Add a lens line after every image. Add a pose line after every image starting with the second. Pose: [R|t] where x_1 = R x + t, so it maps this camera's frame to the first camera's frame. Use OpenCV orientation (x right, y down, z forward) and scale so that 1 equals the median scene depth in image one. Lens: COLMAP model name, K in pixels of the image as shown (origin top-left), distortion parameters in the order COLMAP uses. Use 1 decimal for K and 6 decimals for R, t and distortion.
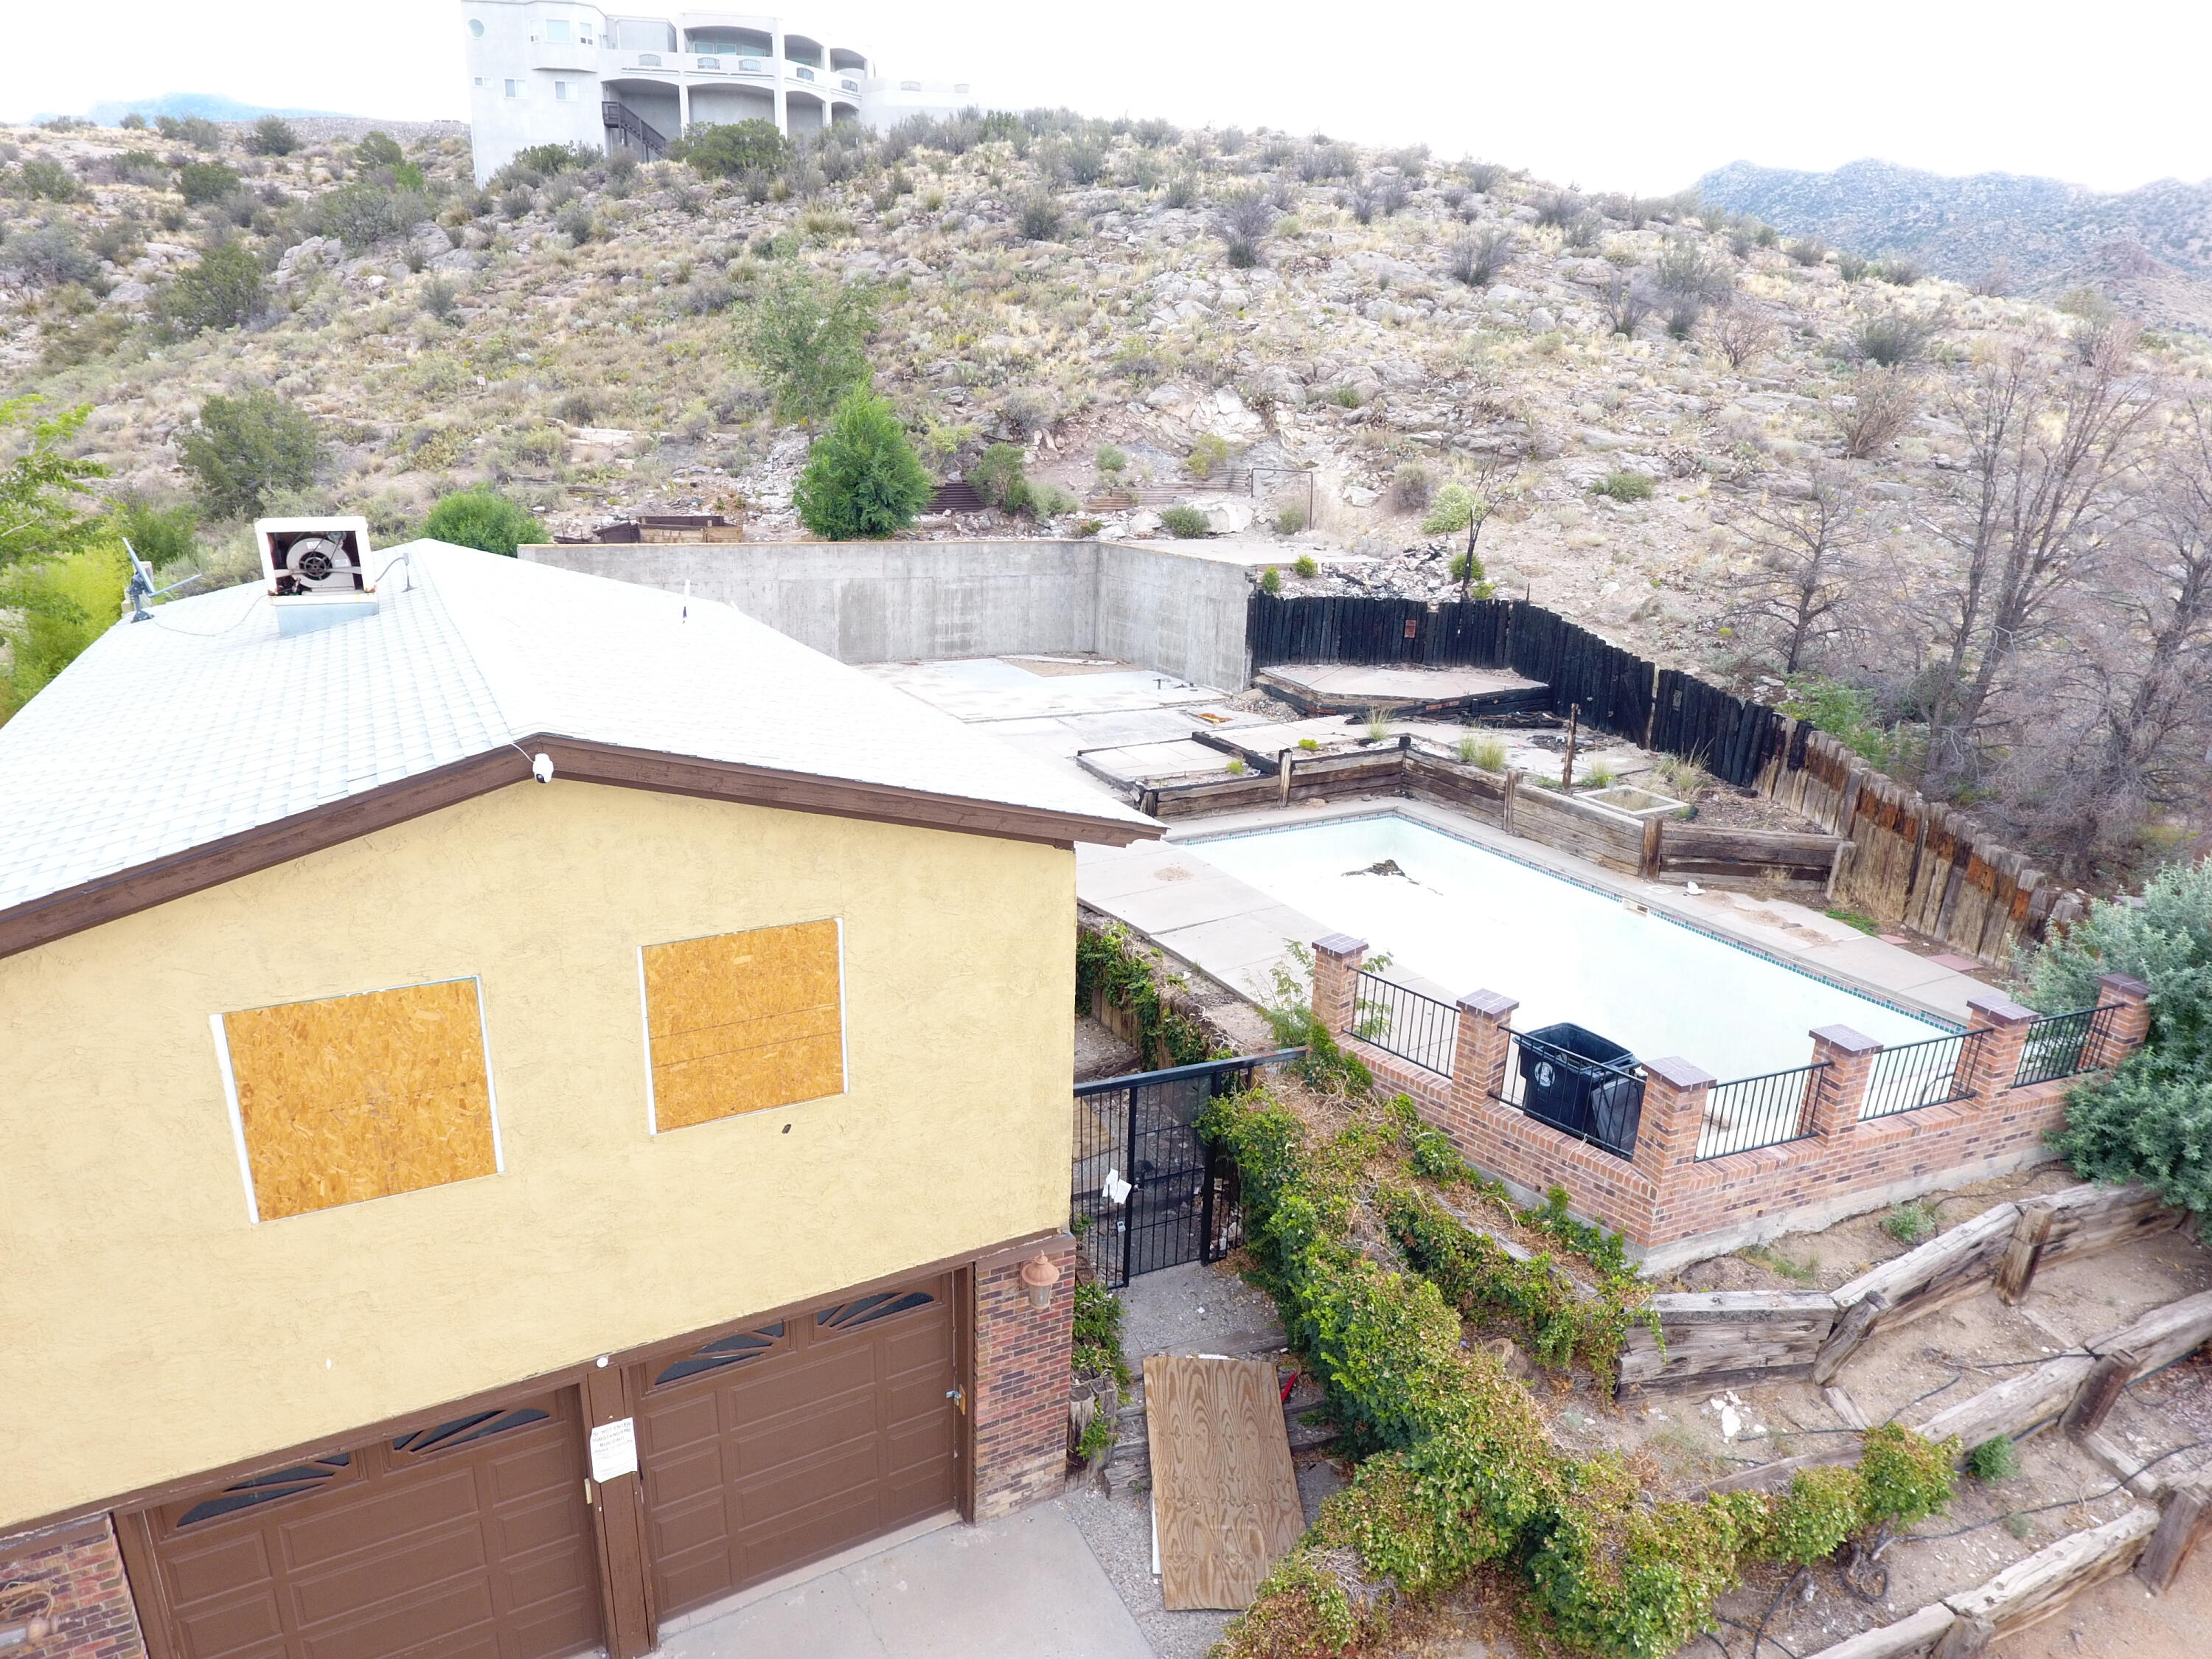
lens RADIAL K [[1292.9, 0, 1098.7], [0, 1292.9, 839.2], [0, 0, 1]] dist [-0.003337, -0.001880]
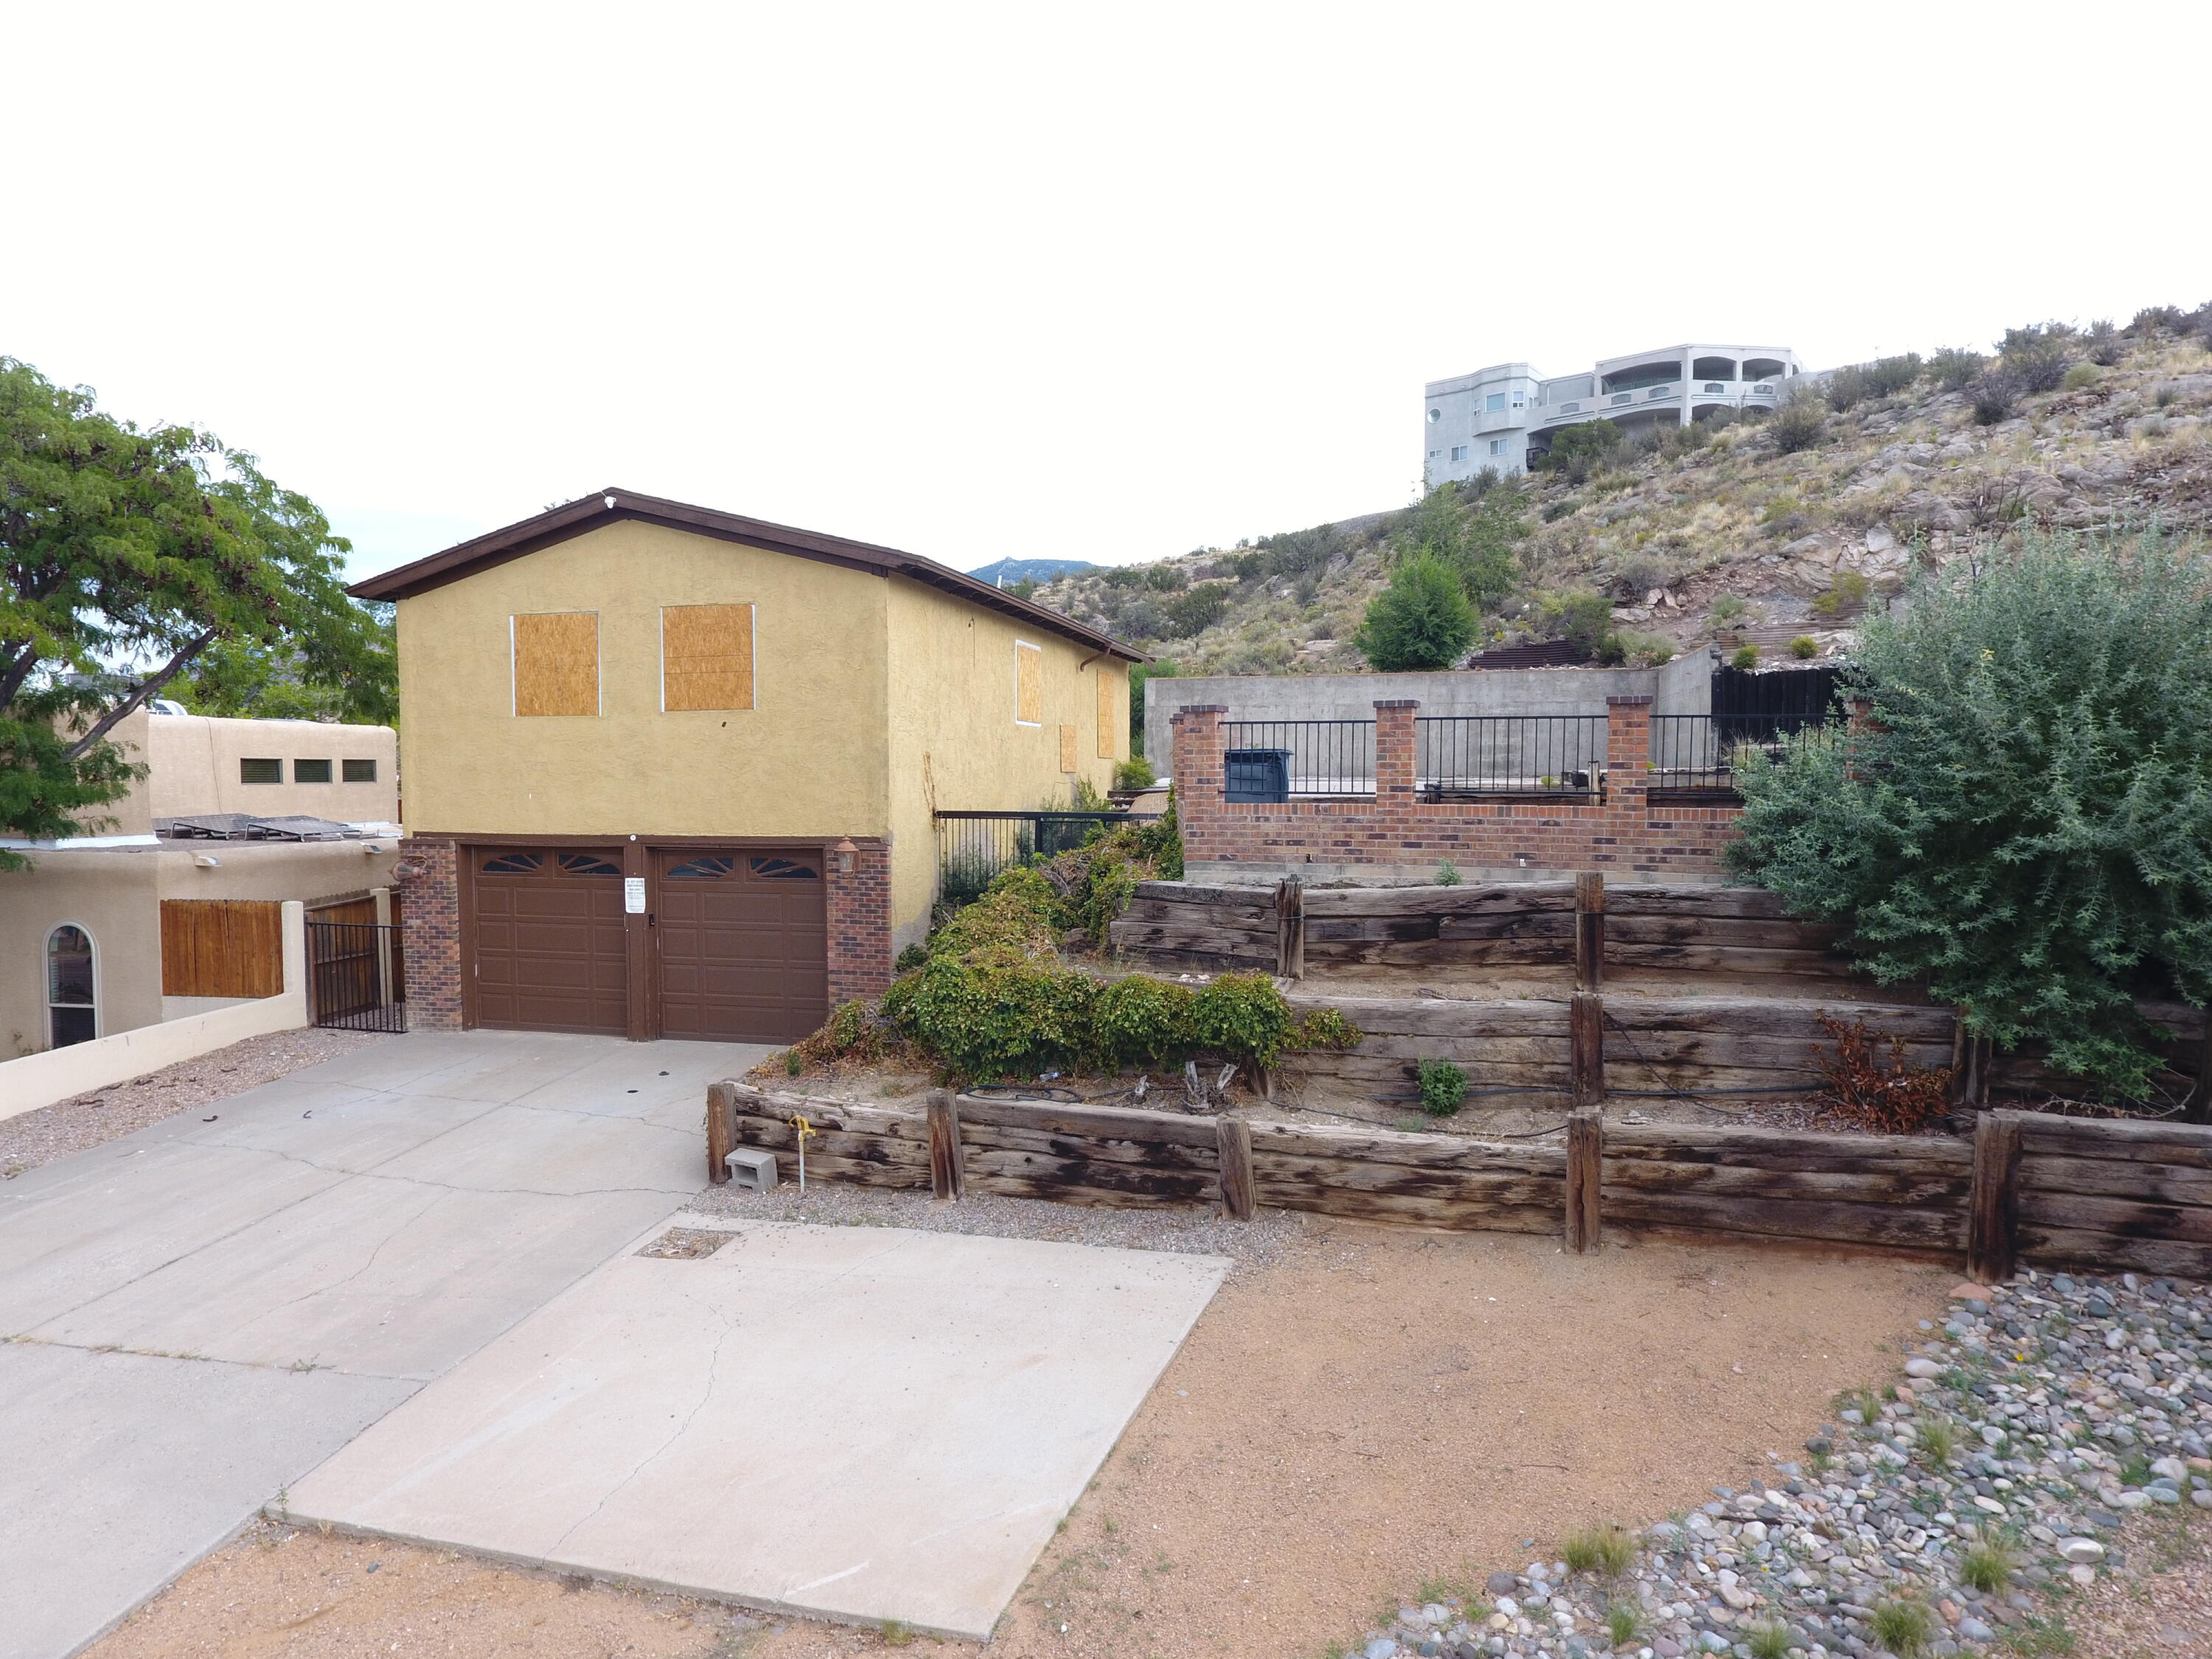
lens RADIAL K [[1292.9, 0, 1102.5], [0, 1292.9, 836.7], [0, 0, 1]] dist [-0.003337, -0.001880]
pose [[0.729825, 0.000204, -0.683634, 0.433447], [-0.179547, 0.964952, -0.191391, 0.196023], [0.659635, 0.262426, 0.704283, 0.035065]]
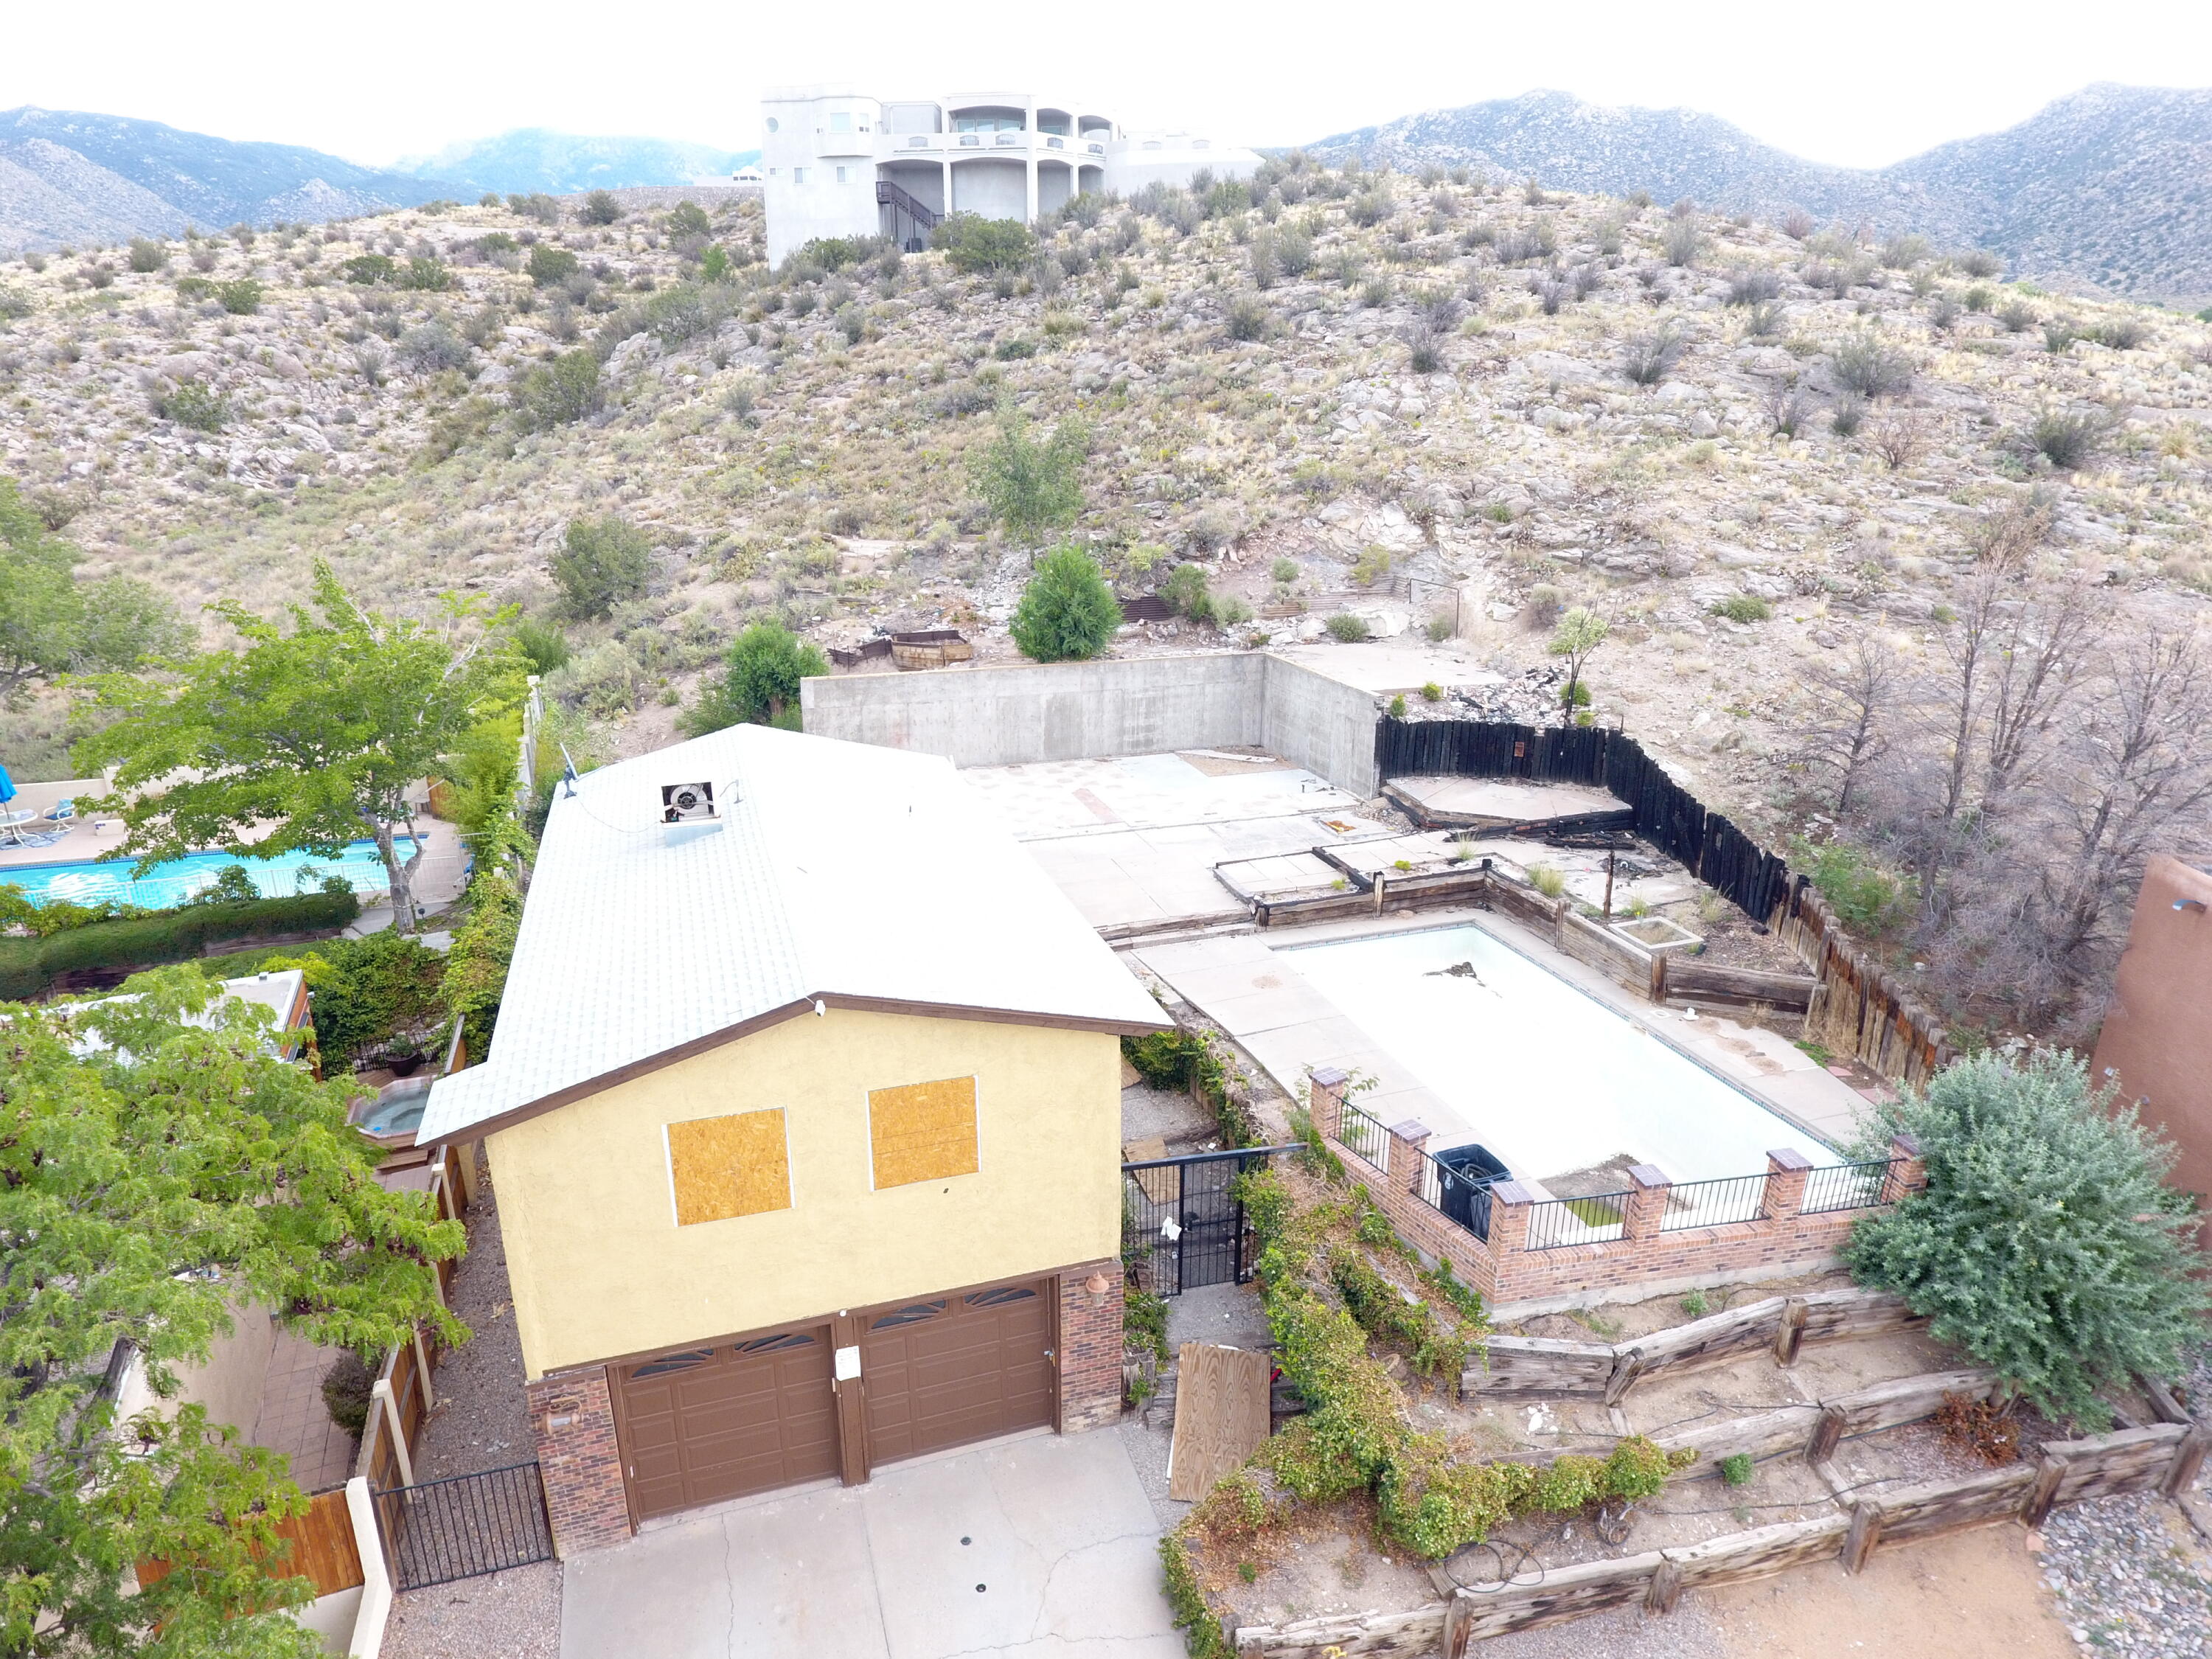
lens RADIAL K [[1292.9, 0, 1099.8], [0, 1292.9, 838.6], [0, 0, 1]] dist [-0.003337, -0.001880]
pose [[0.982494, 0.029181, -0.183993, 0.084597], [-0.026680, 0.999515, 0.016054, -0.089244], [0.184373, -0.010864, 0.982796, -0.210624]]
